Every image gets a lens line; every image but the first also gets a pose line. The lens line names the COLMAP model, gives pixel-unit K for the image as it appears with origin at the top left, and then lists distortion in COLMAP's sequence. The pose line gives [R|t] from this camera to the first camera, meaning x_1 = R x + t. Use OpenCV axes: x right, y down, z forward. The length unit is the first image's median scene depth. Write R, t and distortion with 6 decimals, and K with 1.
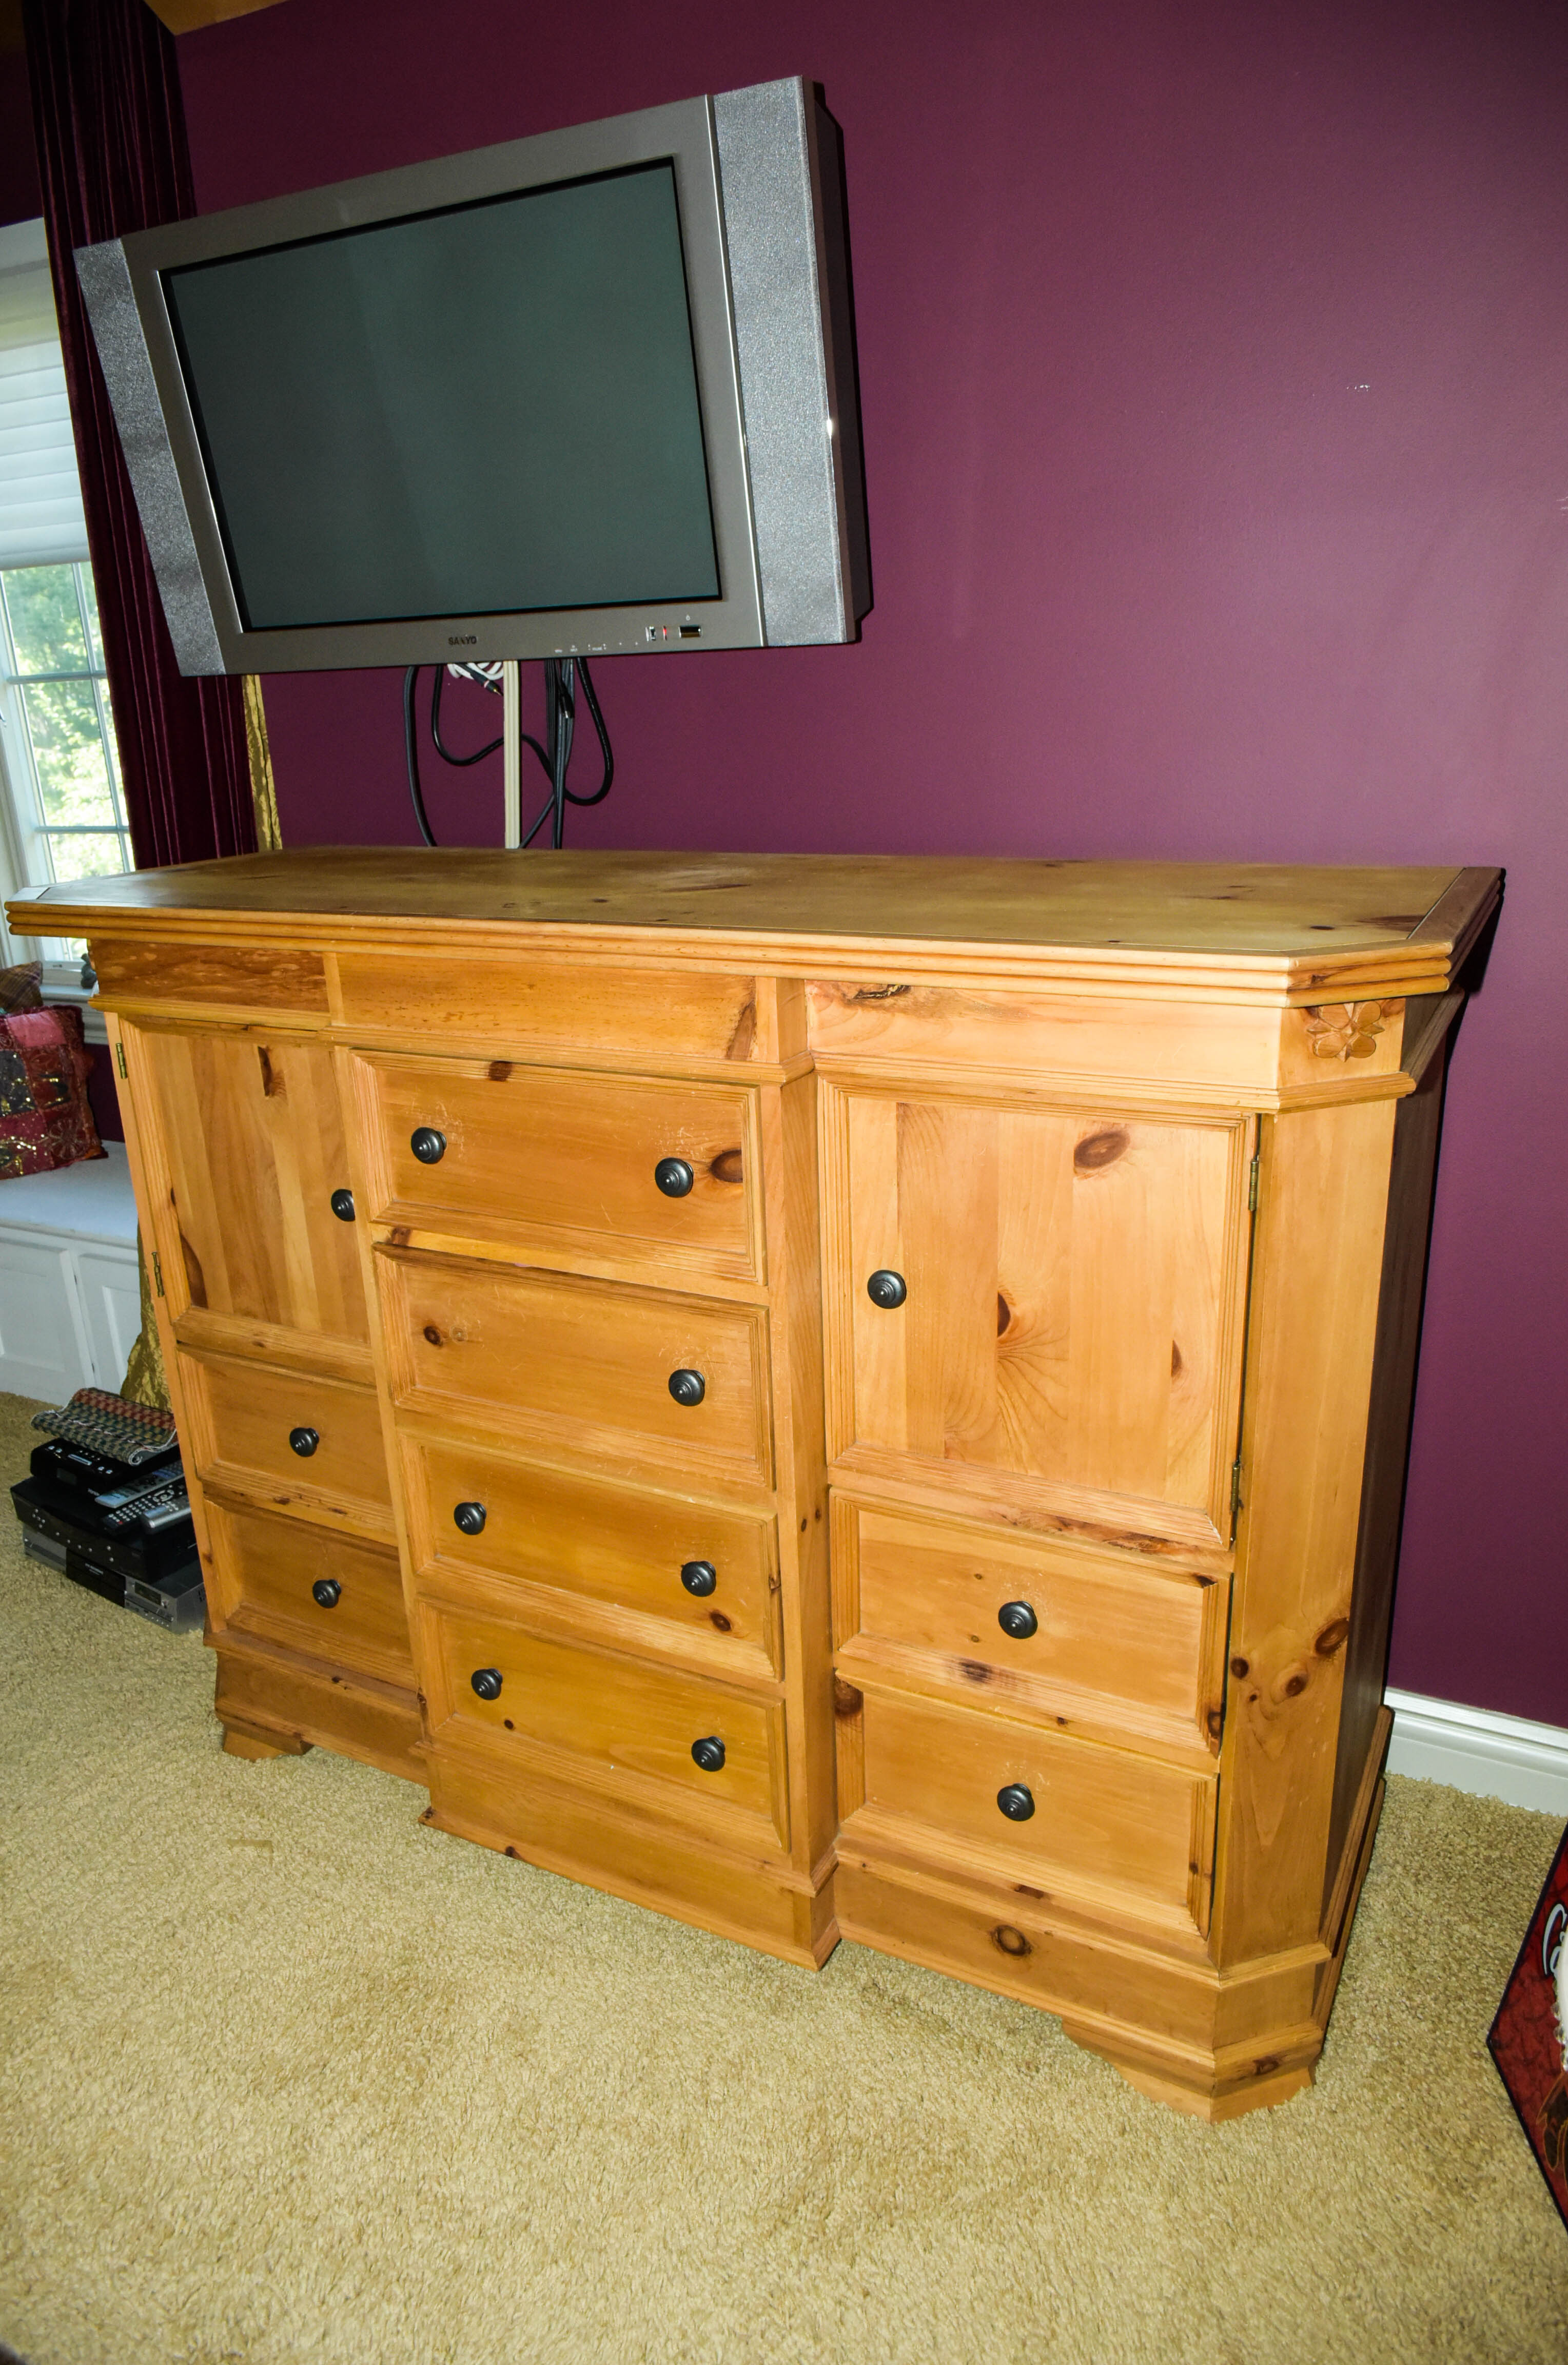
lens RADIAL K [[1567.9, 0, 783.5], [0, 1567.9, 1180.8], [0, 0, 1]] dist [-0.006924, -0.002119]
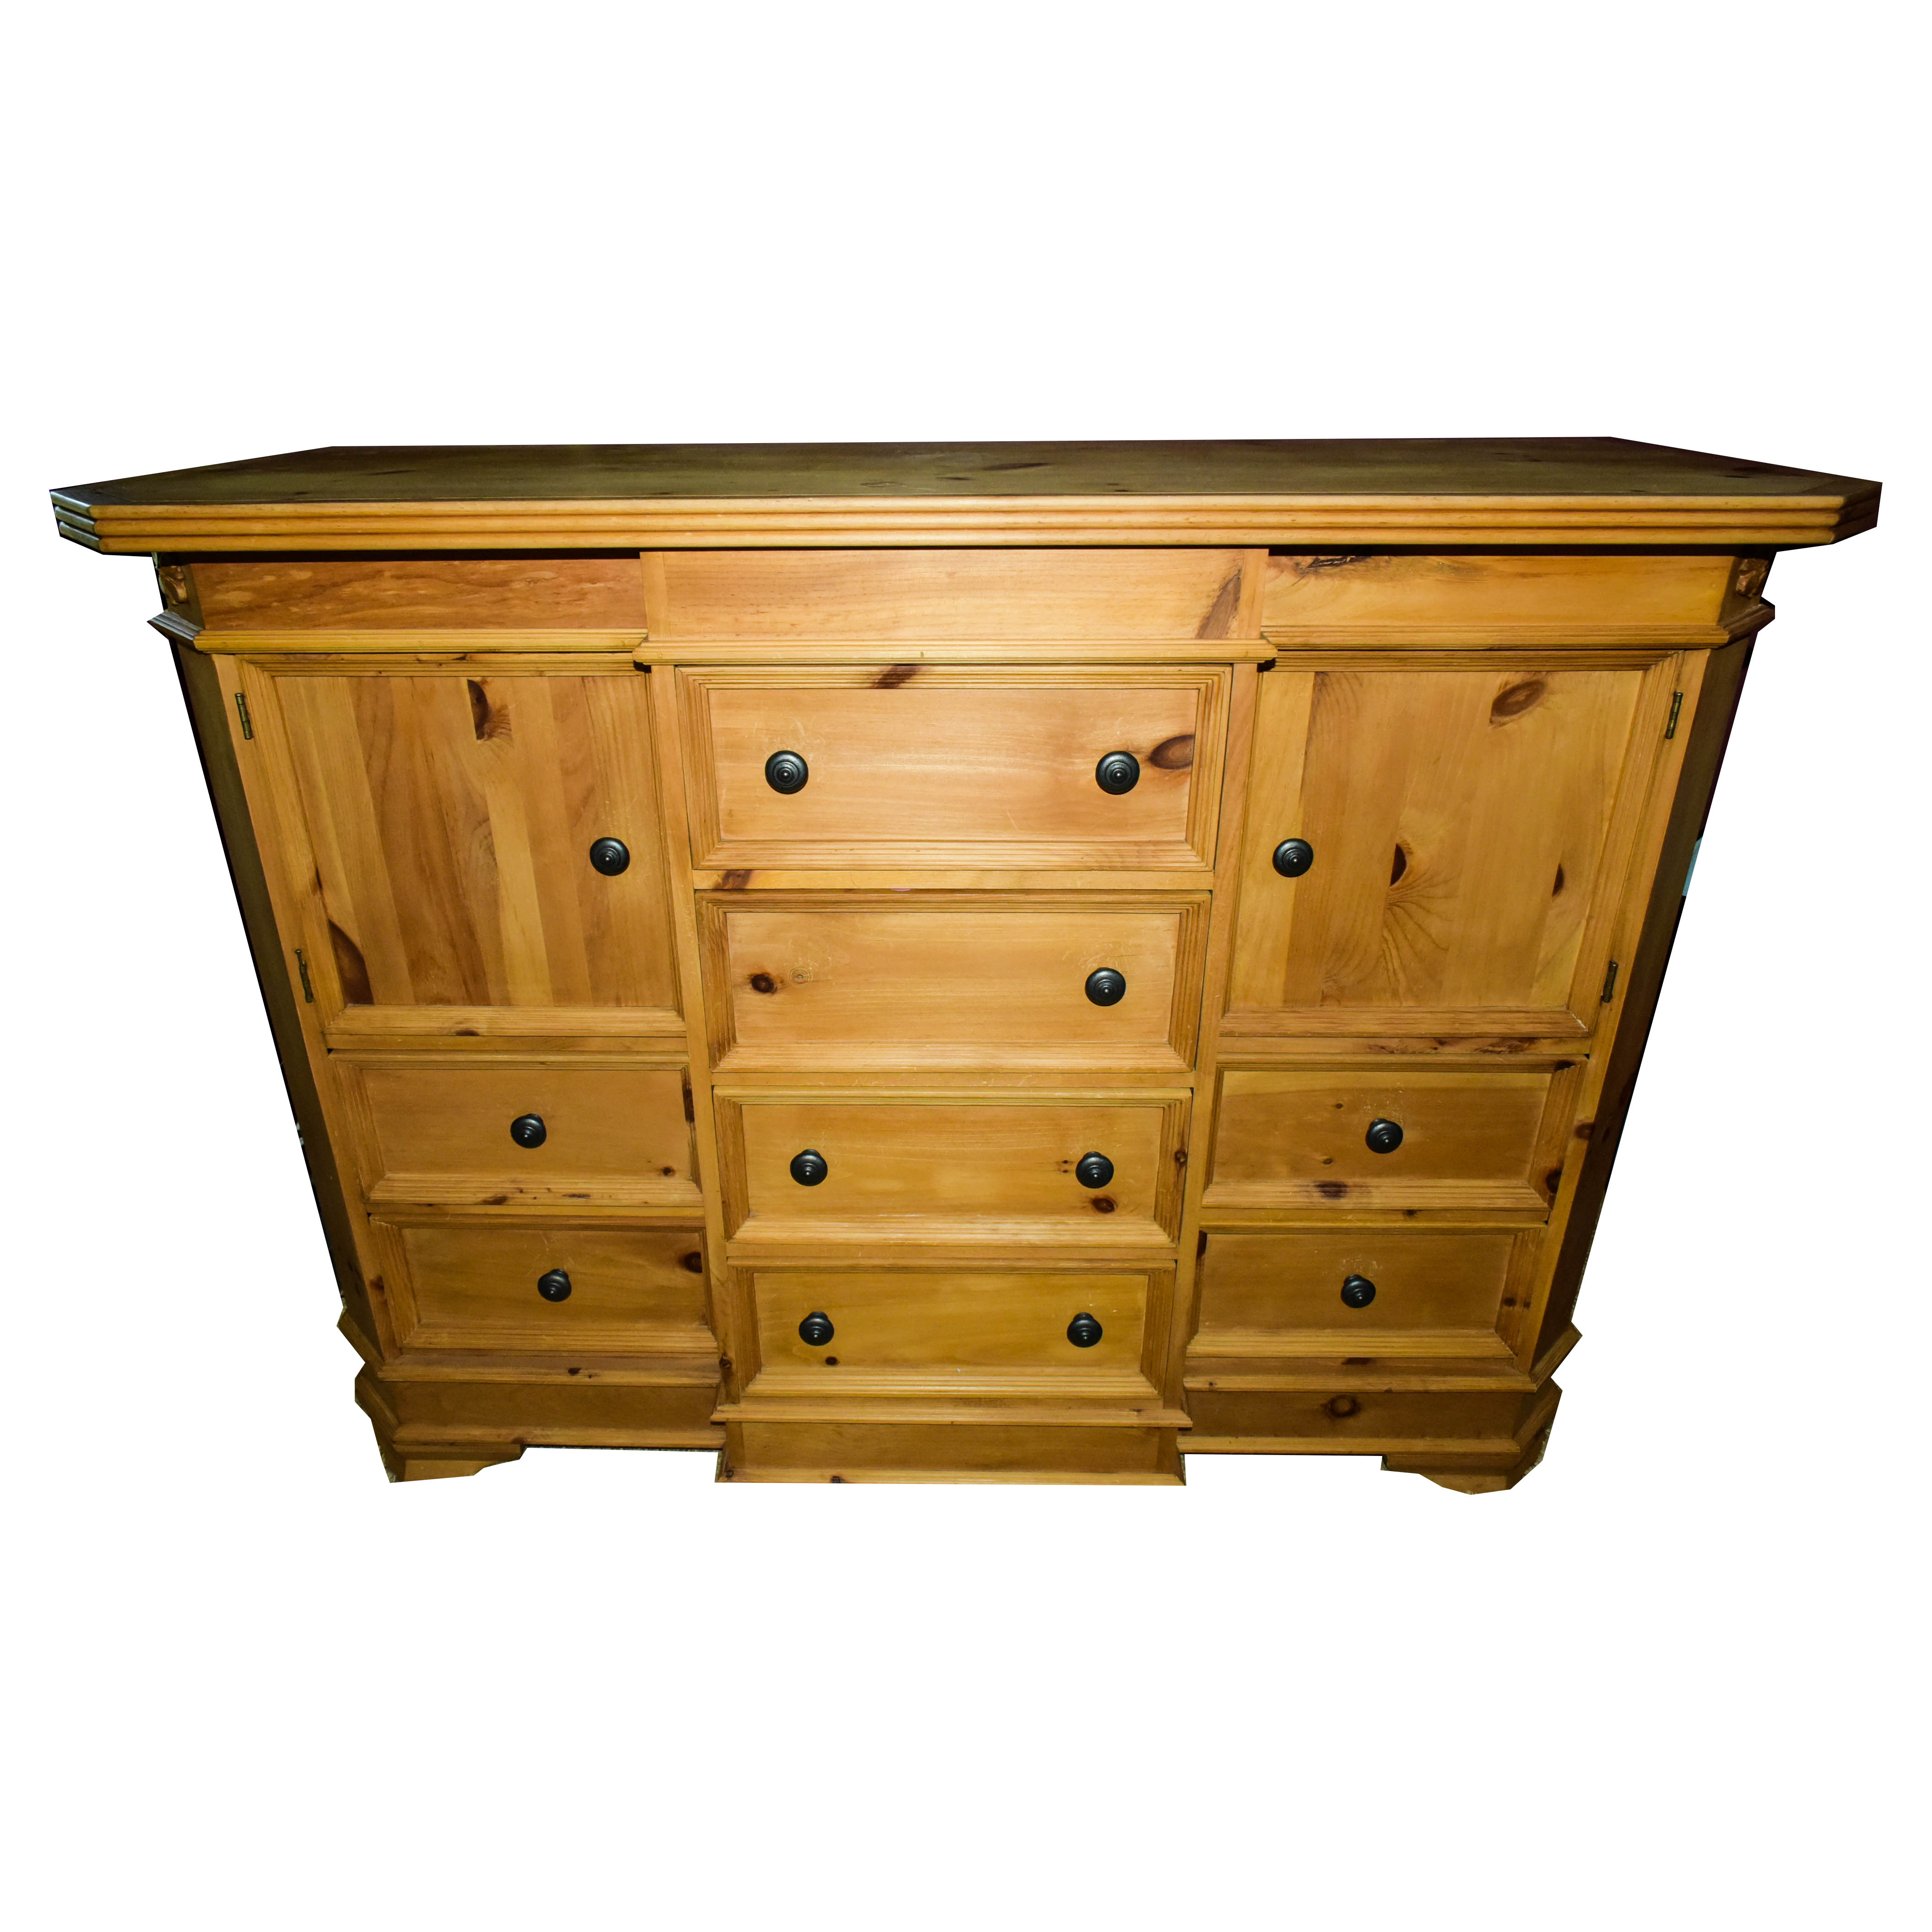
lens RADIAL K [[1269.2, 0, 930.8], [0, 1269.2, 903.6], [0, 0, 1]] dist [-0.006569, 0.000490]
pose [[0.893736, -0.154262, 0.421236, -0.465238], [0.111042, 0.985867, 0.125439, -0.029295], [-0.434633, -0.065335, 0.898235, 0.321757]]
